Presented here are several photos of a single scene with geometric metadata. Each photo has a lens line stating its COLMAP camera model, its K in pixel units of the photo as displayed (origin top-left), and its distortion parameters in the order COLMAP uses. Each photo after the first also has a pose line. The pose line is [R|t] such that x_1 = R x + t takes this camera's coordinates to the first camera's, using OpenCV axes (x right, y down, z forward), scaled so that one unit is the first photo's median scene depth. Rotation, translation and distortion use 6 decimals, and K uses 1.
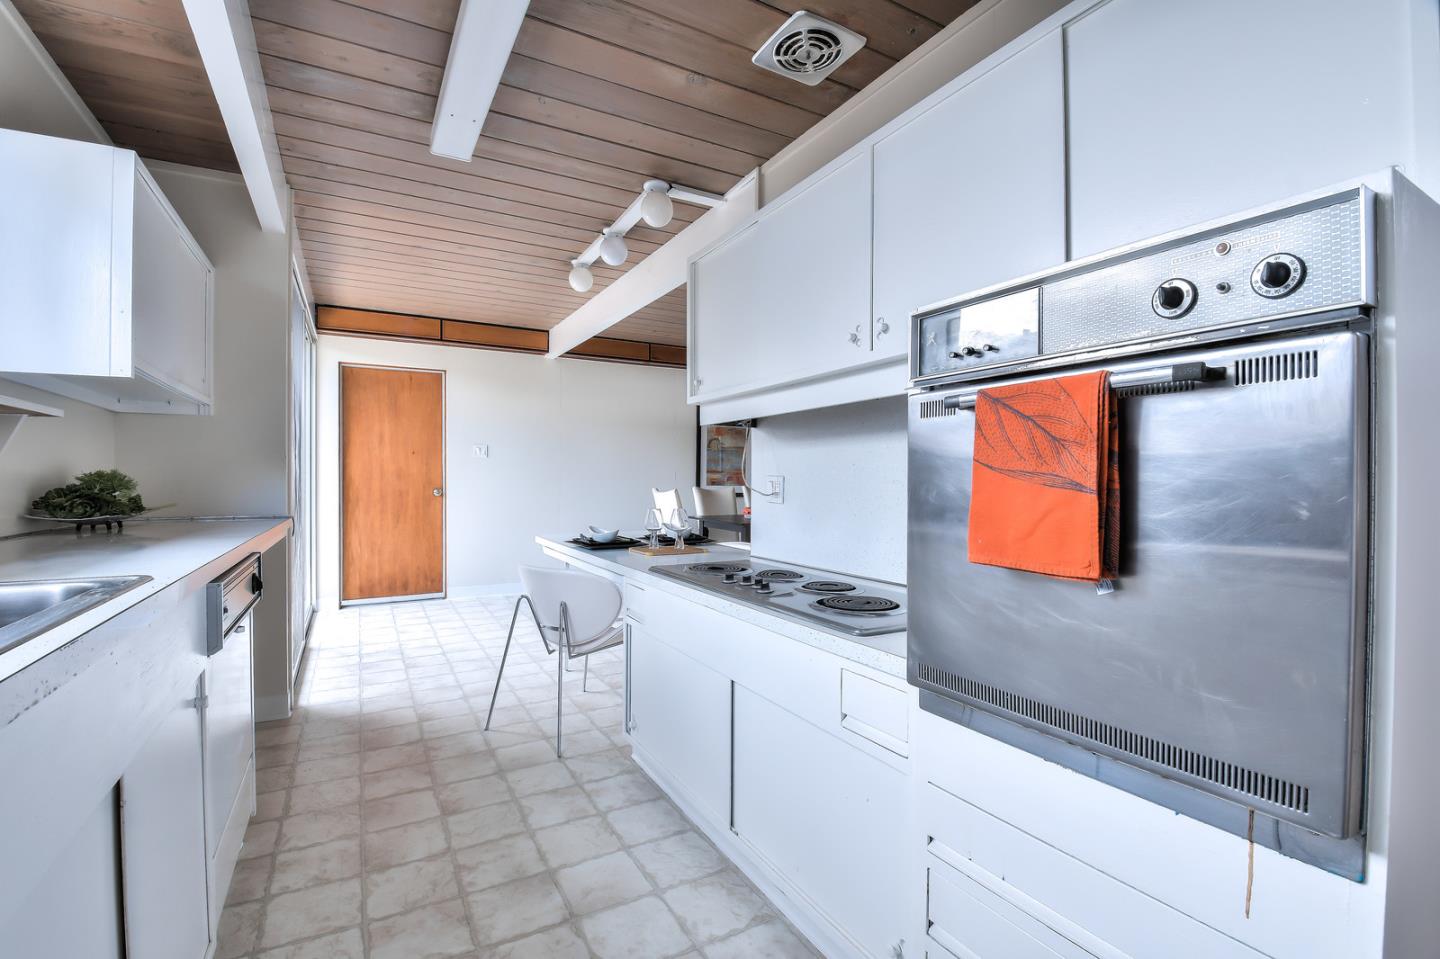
lens RADIAL K [[636.7, 0, 711.3], [0, 636.7, 481.7], [0, 0, 1]] dist [-0.028353, 0.000571]
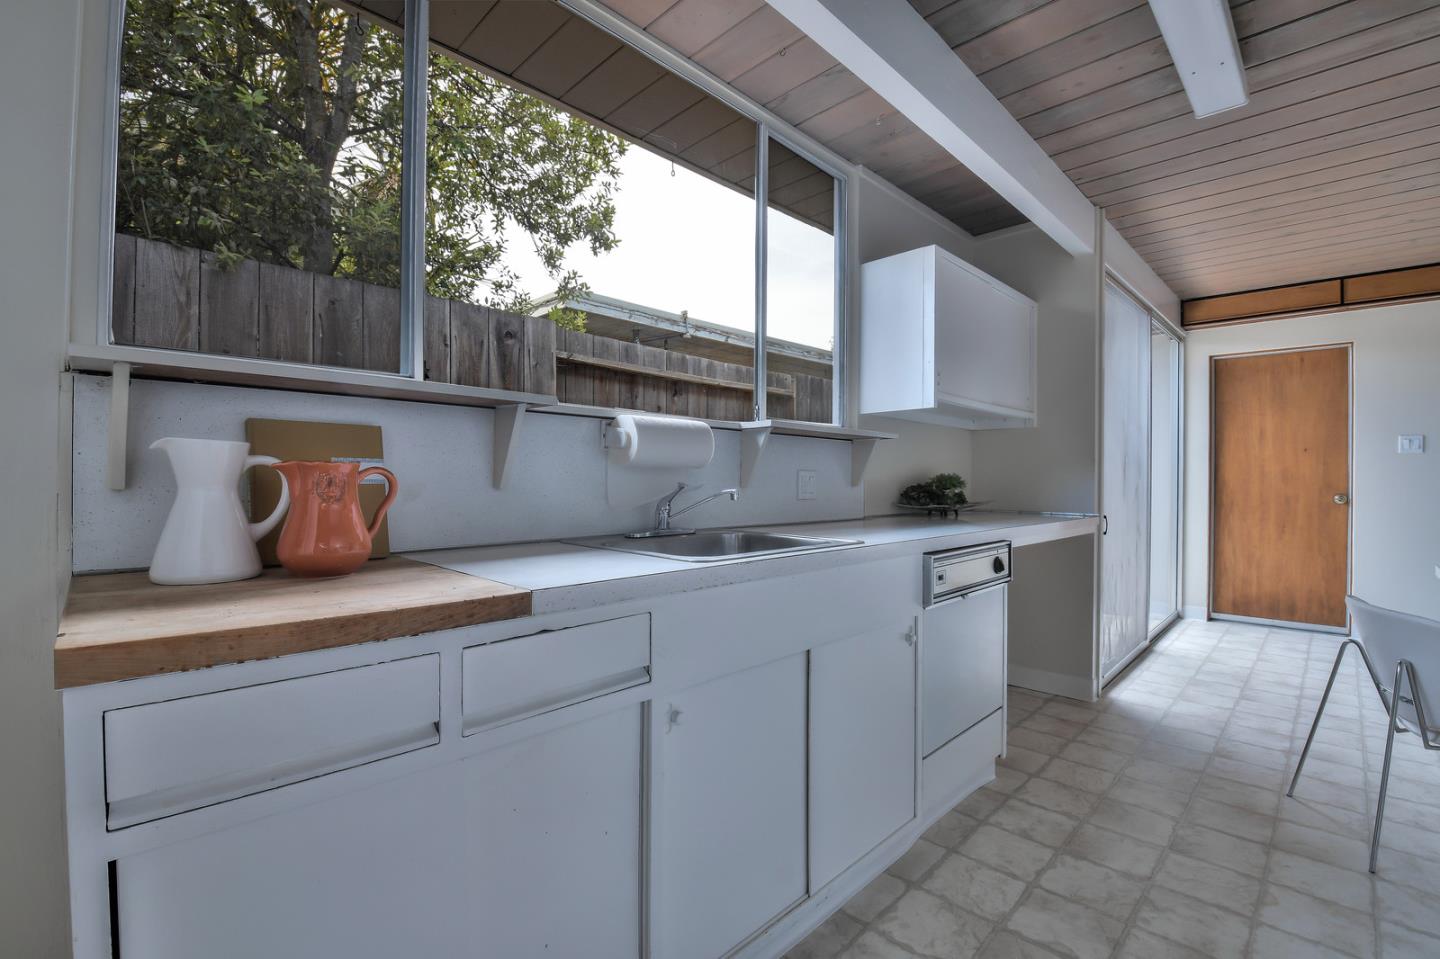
lens RADIAL K [[636.7, 0, 714.7], [0, 636.7, 481.3], [0, 0, 1]] dist [-0.028353, 0.000571]
pose [[0.271769, 0.005317, -0.962348, 0.194742], [-0.009700, 0.999949, 0.002785, 0.000193], [0.962314, 0.008578, 0.271807, 0.085713]]
